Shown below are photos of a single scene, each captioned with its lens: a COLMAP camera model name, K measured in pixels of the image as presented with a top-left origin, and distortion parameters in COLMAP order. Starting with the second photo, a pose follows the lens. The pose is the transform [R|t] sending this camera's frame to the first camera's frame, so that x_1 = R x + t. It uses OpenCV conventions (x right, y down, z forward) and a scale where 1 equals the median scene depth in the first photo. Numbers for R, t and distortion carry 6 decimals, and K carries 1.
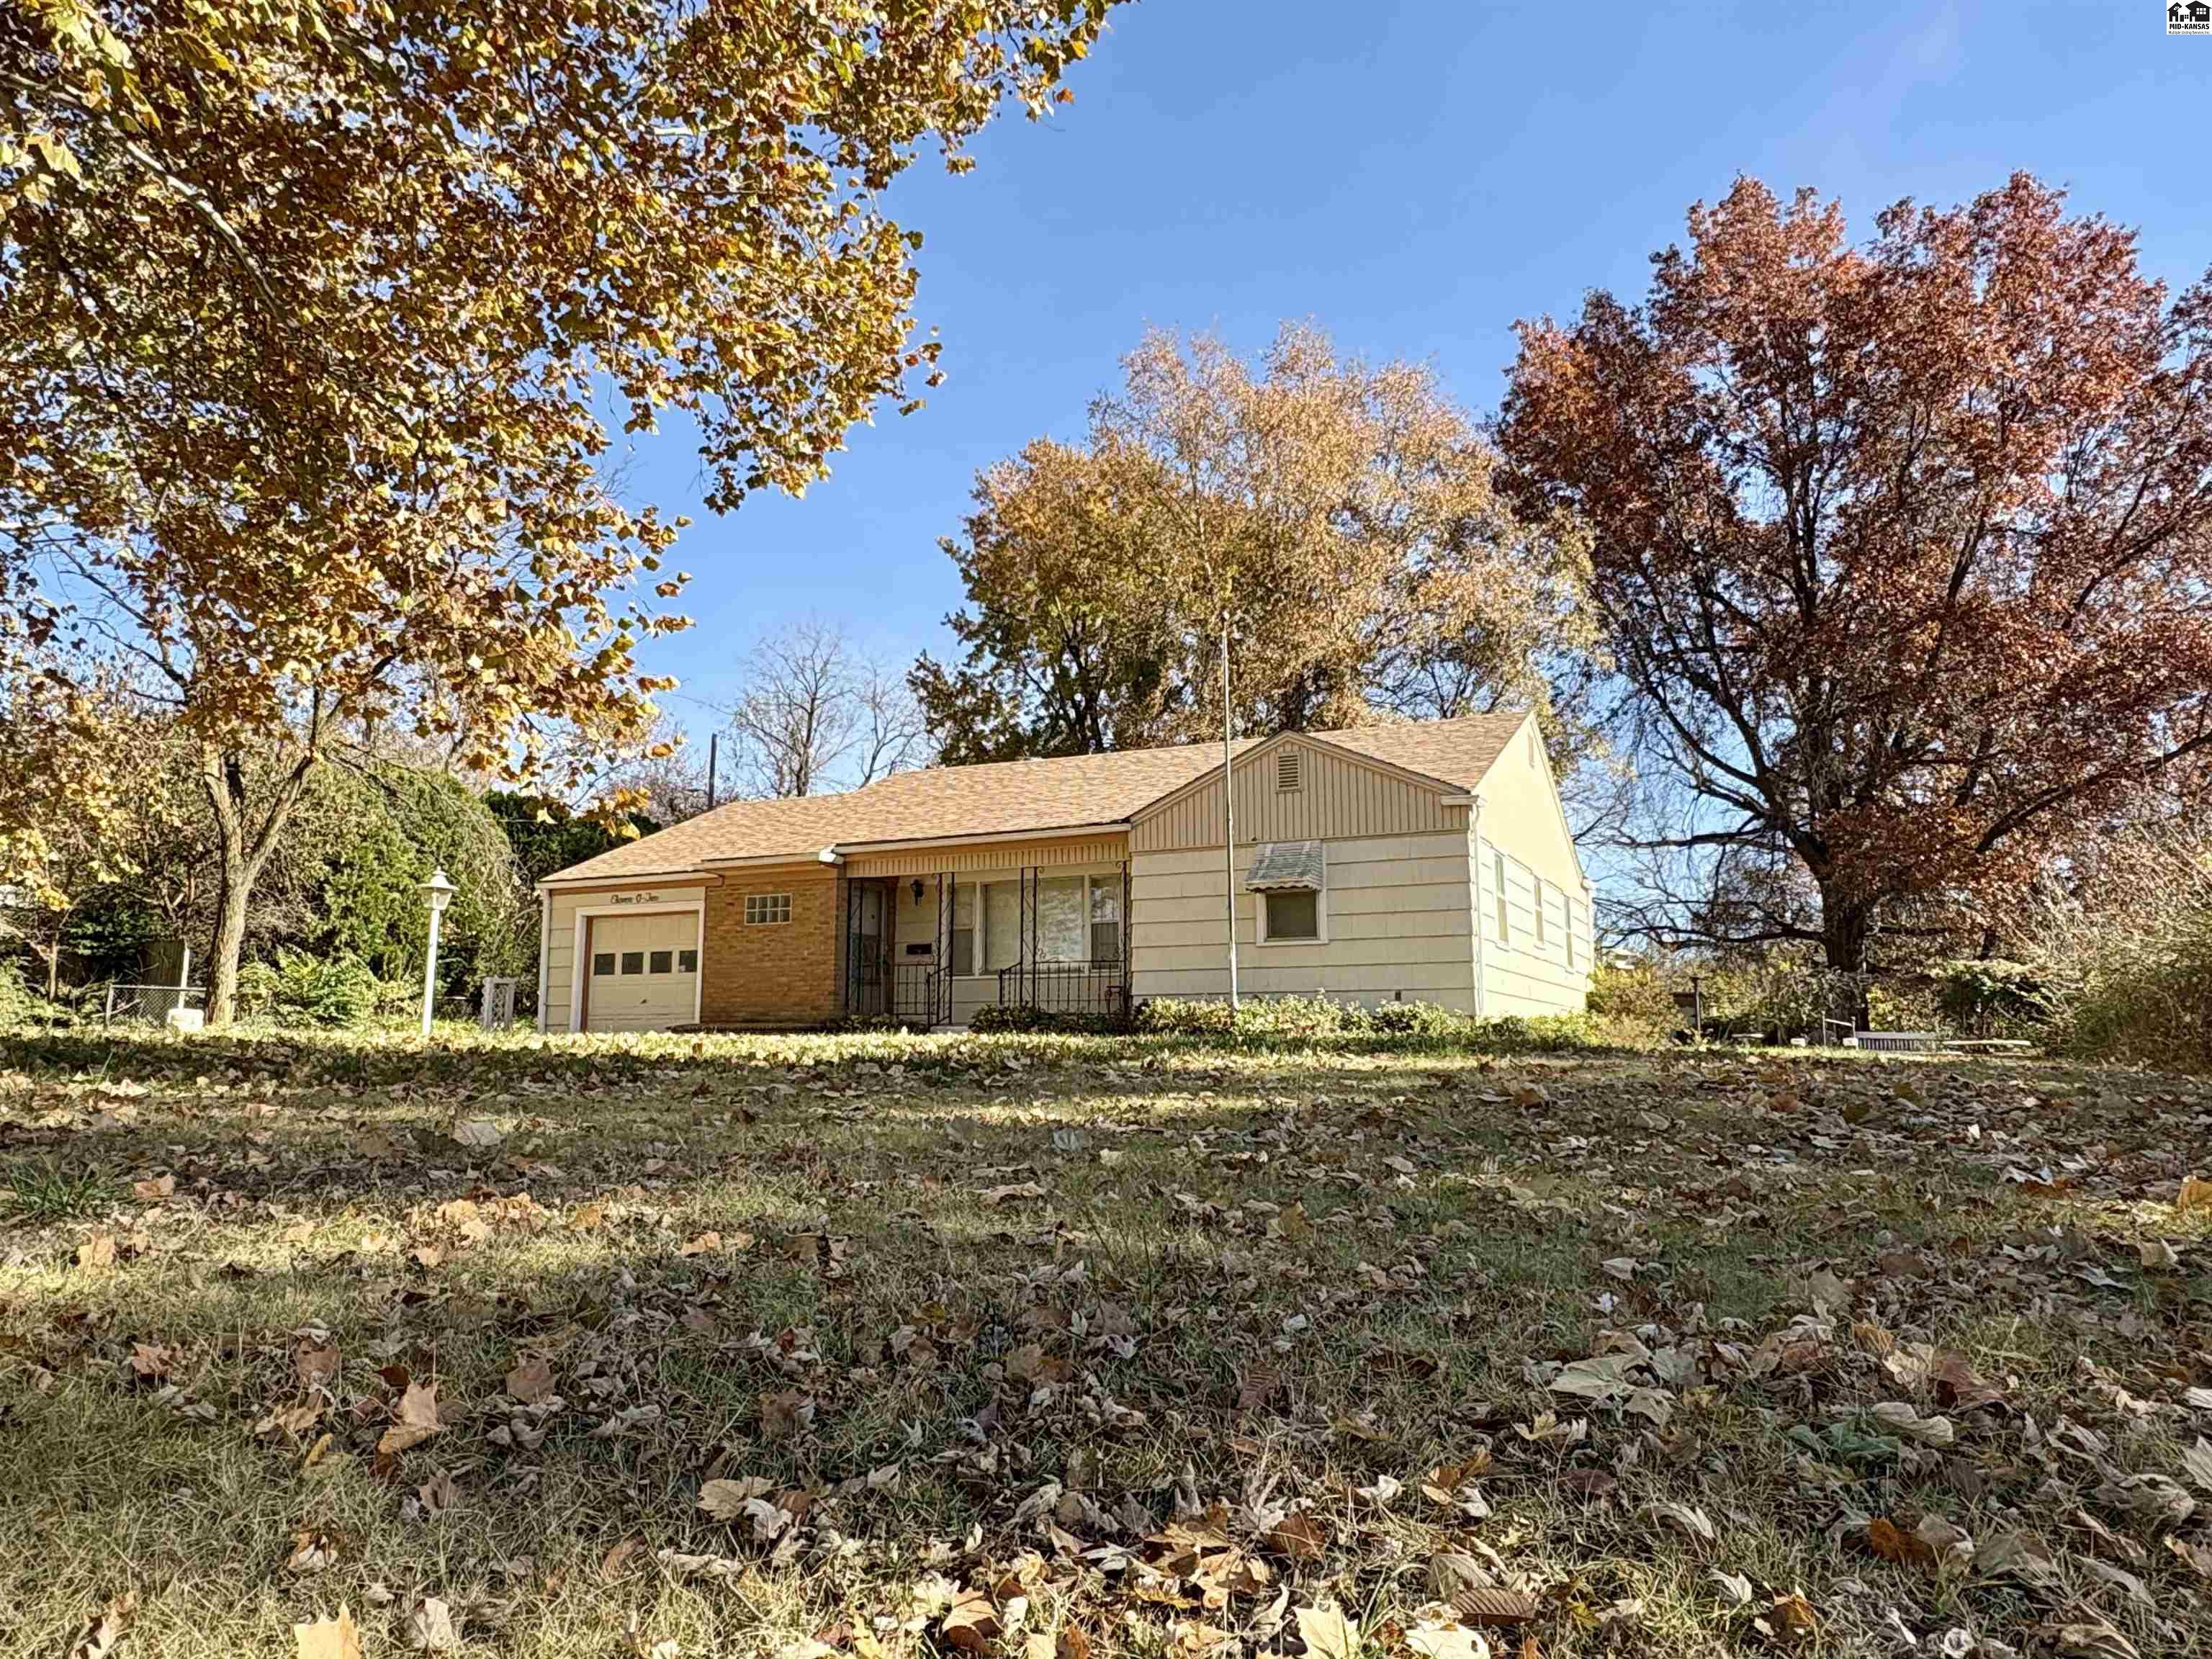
lens RADIAL K [[1402.8, 0, 1105.1], [0, 1402.8, 826.3], [0, 0, 1]] dist [0.001794, -0.000003]
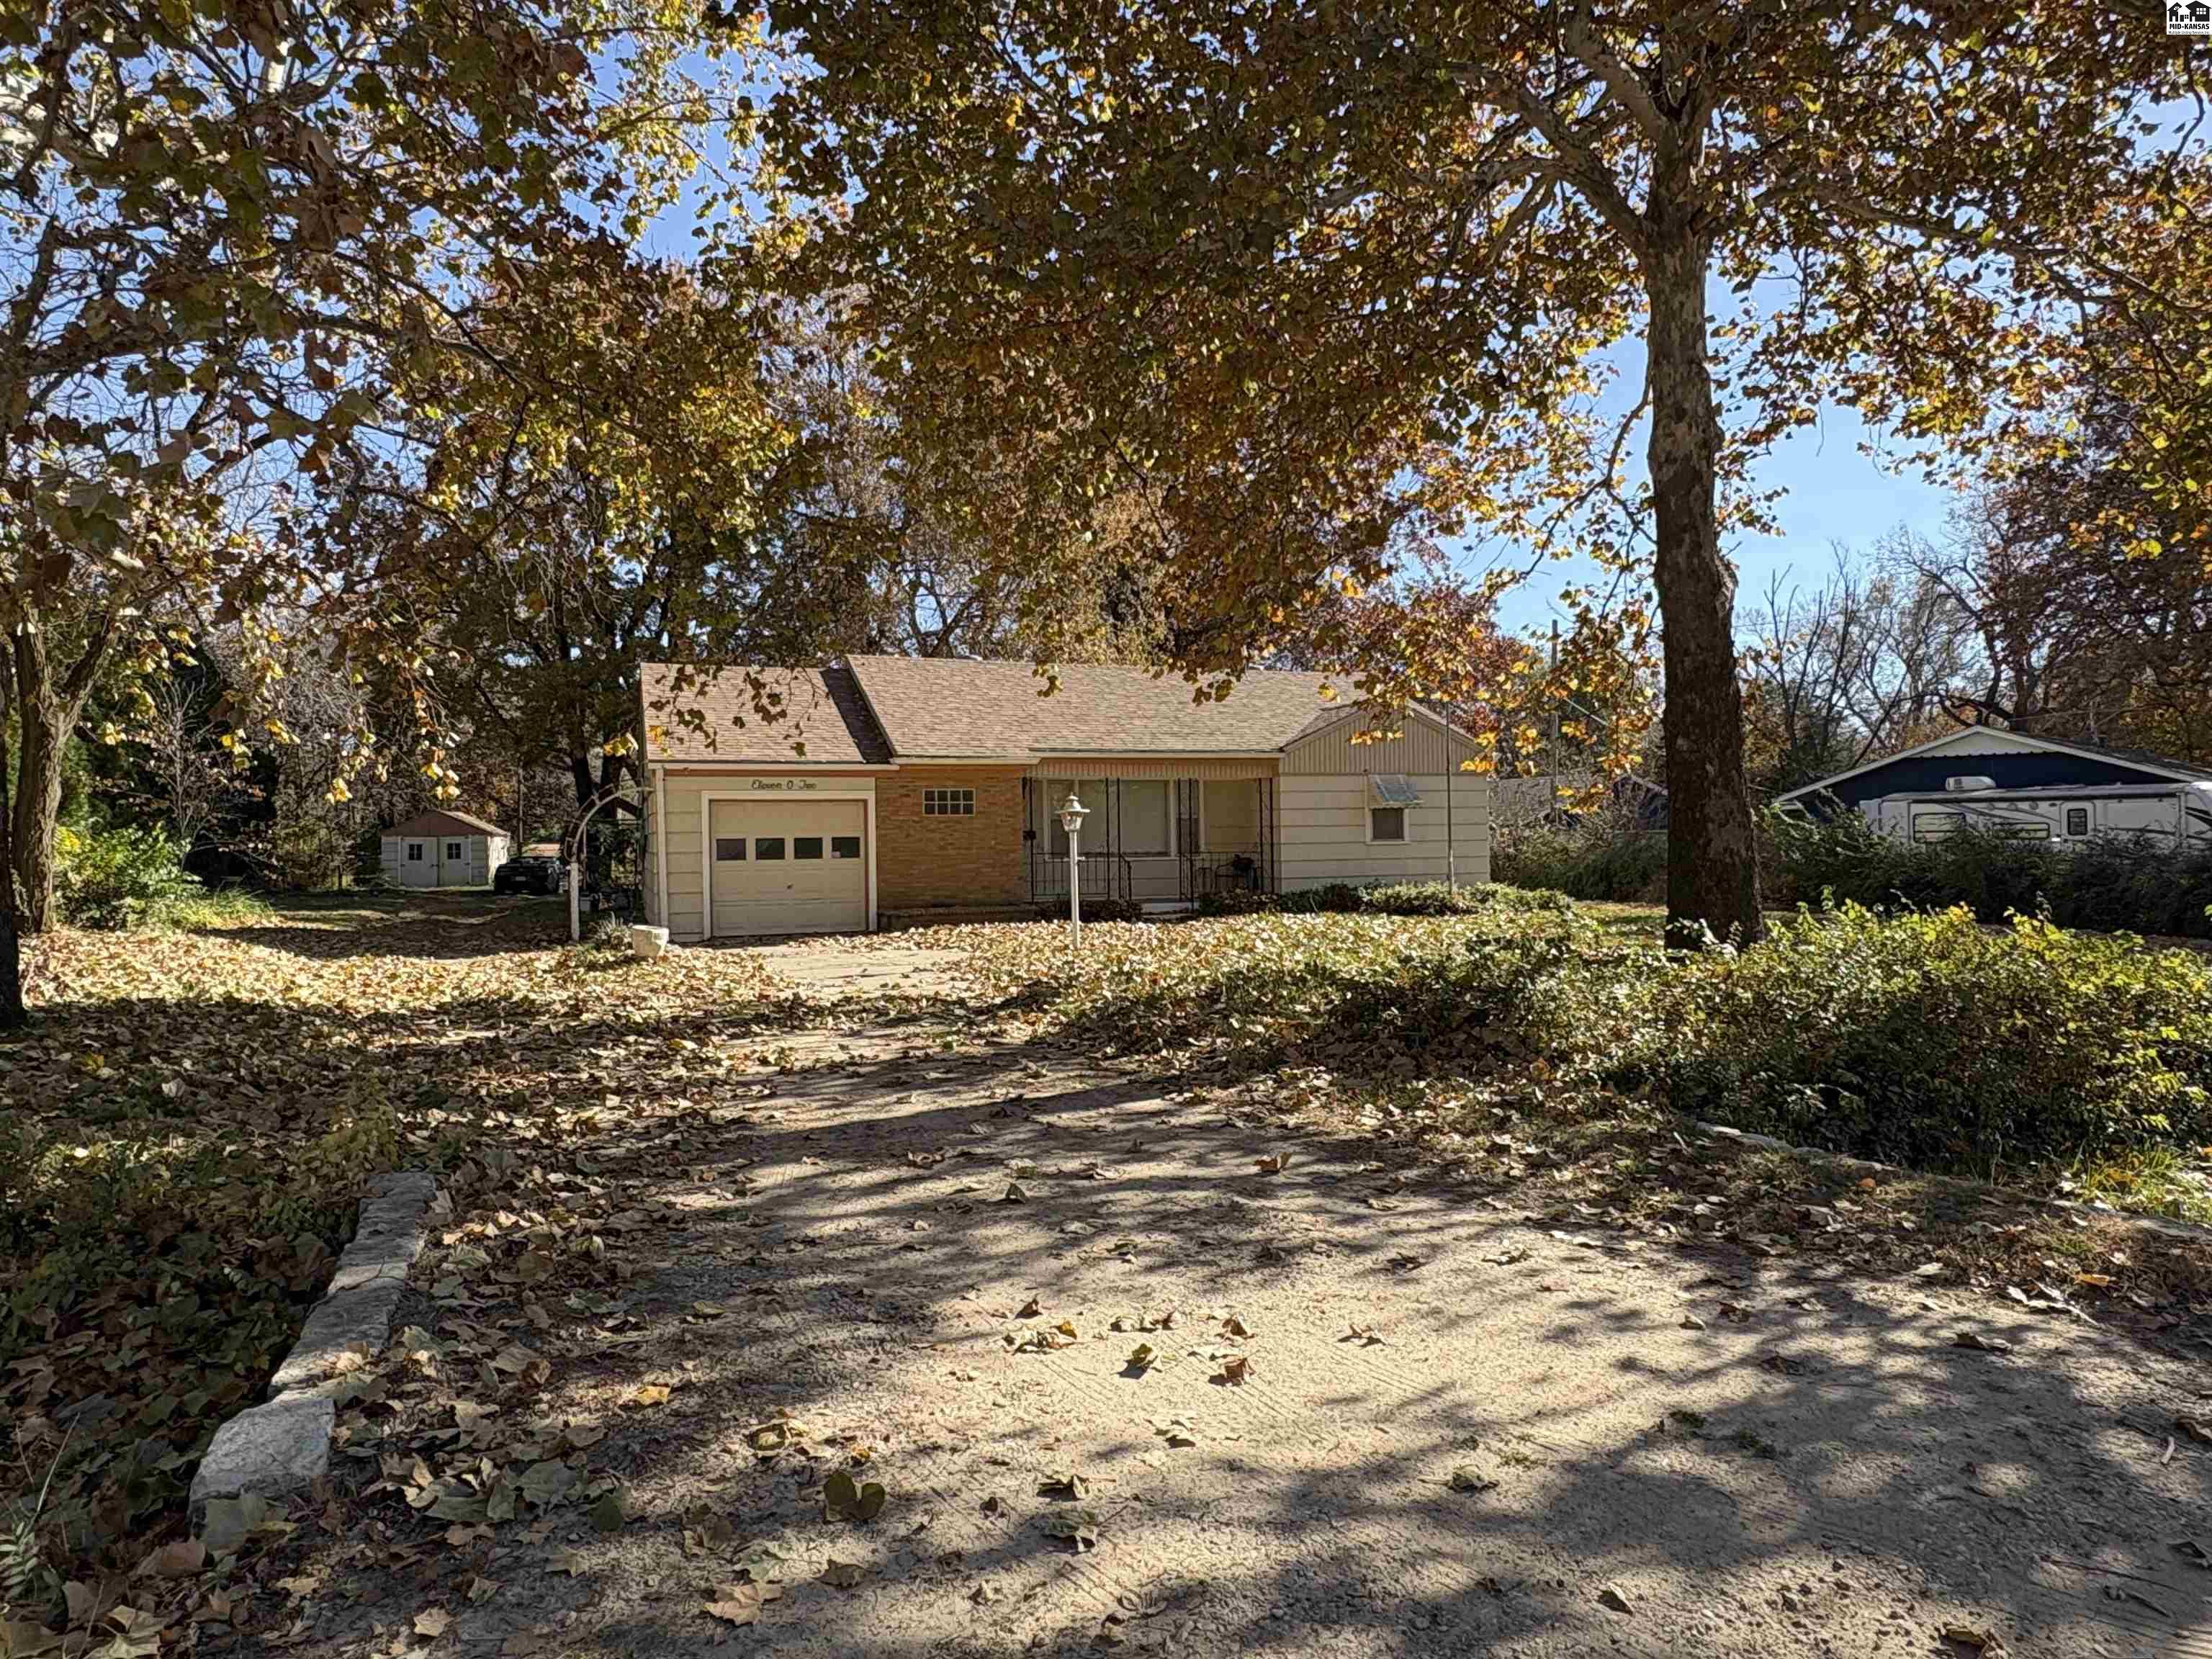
lens RADIAL K [[1402.8, 0, 1106.9], [0, 1402.8, 832.5], [0, 0, 1]] dist [0.001794, -0.000003]
pose [[0.690353, -0.005314, 0.723453, -0.940552], [-0.101060, 0.989461, 0.103704, -0.042544], [-0.716379, -0.144704, 0.682540, 0.166898]]
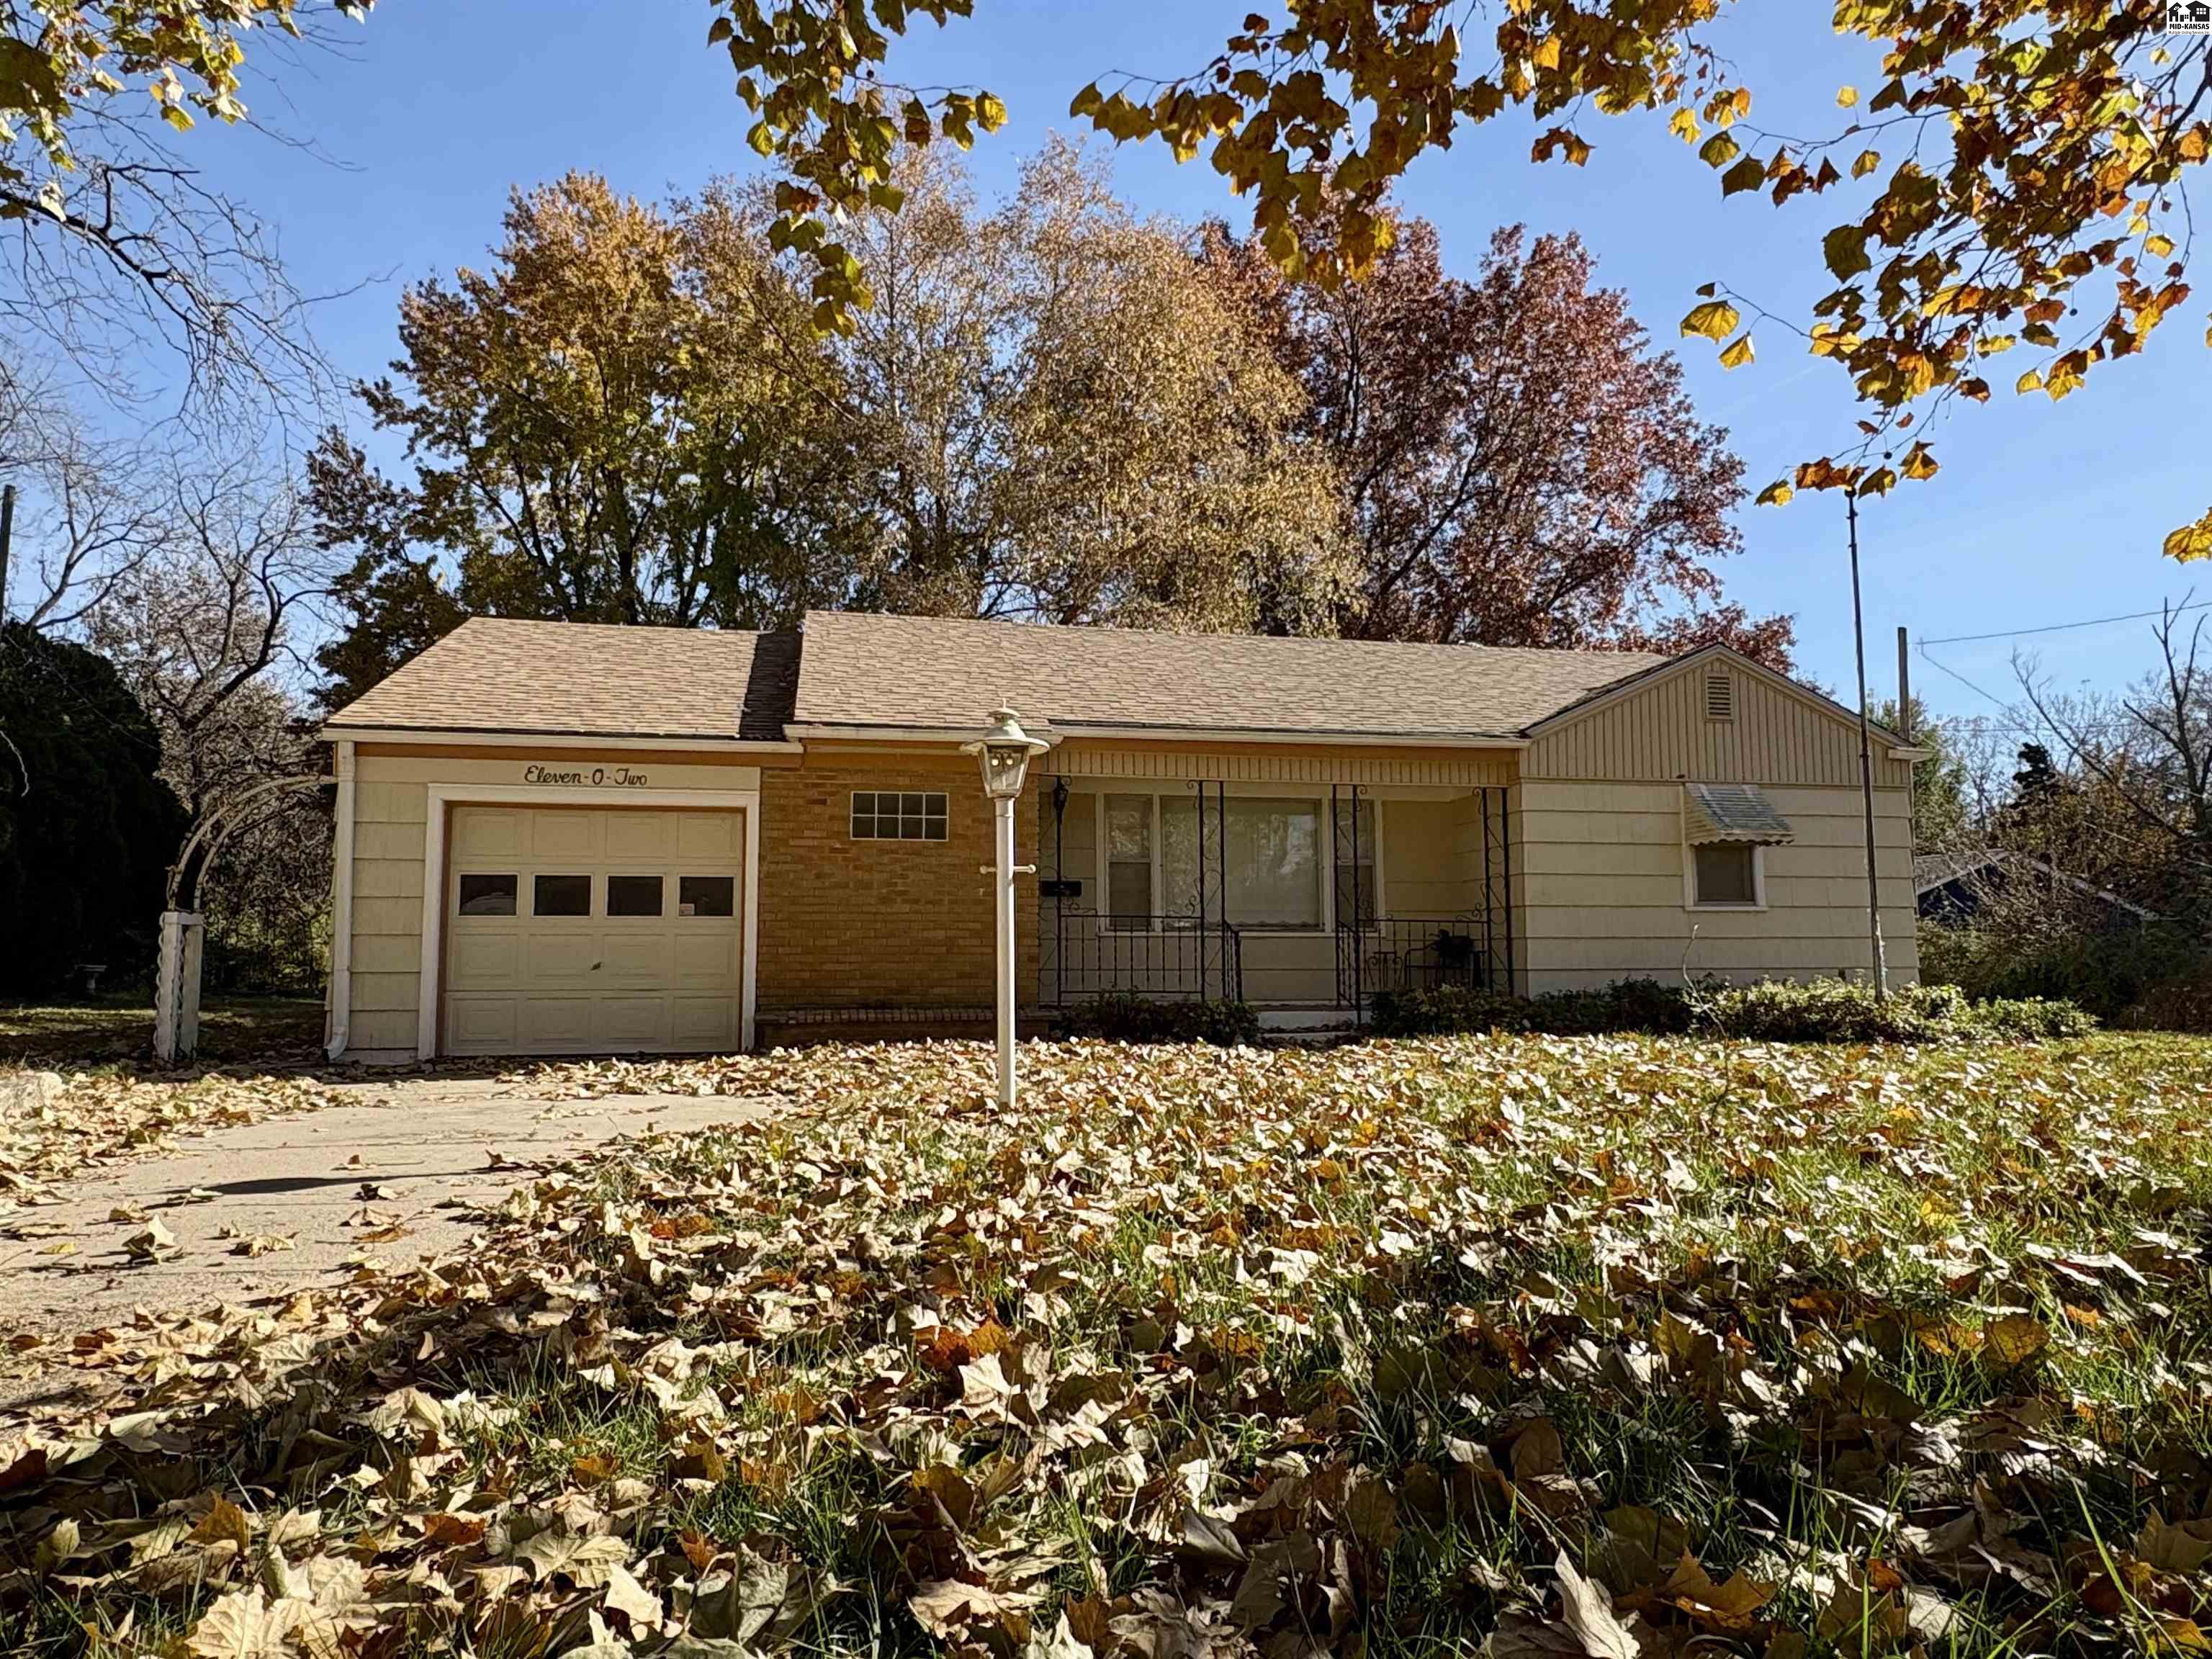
lens RADIAL K [[1362.4, 0, 1109.8], [0, 1362.4, 829.7], [0, 0, 1]] dist [-0.001028, 0.000170]
pose [[0.791192, 0.057309, 0.608877, -0.519124], [-0.094348, 0.995119, 0.028936, 0.039955], [-0.604247, -0.080340, 0.792737, 0.489363]]
